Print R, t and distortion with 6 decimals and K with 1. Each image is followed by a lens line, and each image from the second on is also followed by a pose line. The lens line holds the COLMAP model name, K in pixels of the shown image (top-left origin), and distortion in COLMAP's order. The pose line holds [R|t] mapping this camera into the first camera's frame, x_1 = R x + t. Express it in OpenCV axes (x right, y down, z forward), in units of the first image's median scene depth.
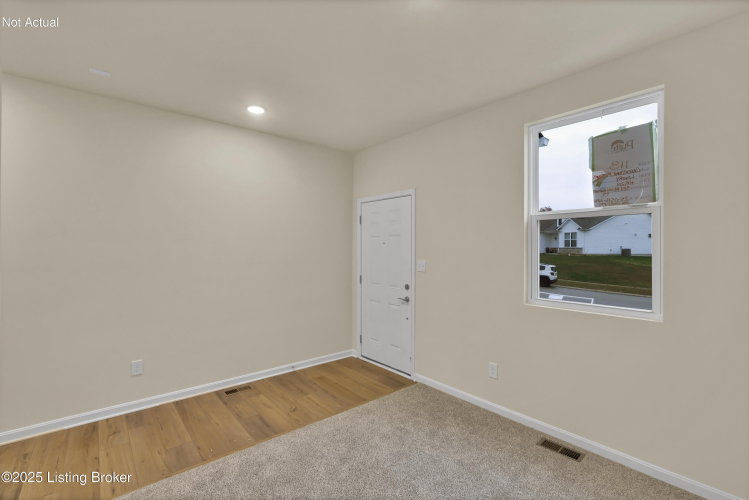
lens RADIAL K [[333.1, 0, 378.7], [0, 333.1, 248.2], [0, 0, 1]] dist [-0.000907, 0.000287]
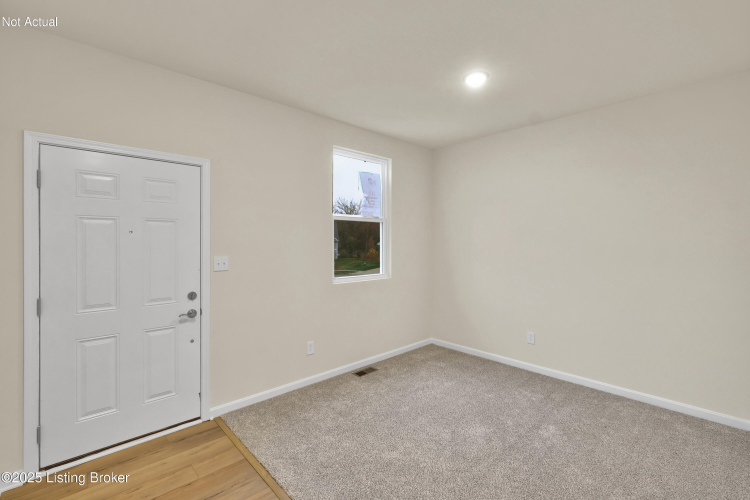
lens RADIAL K [[338.1, 0, 378.3], [0, 338.1, 240.9], [0, 0, 1]] dist [-0.000583, 0.000013]
pose [[-0.050005, -0.000564, 0.998749, -0.686375], [-0.003820, 0.999993, 0.000374, -0.000867], [-0.998742, -0.003796, -0.050006, 0.690349]]
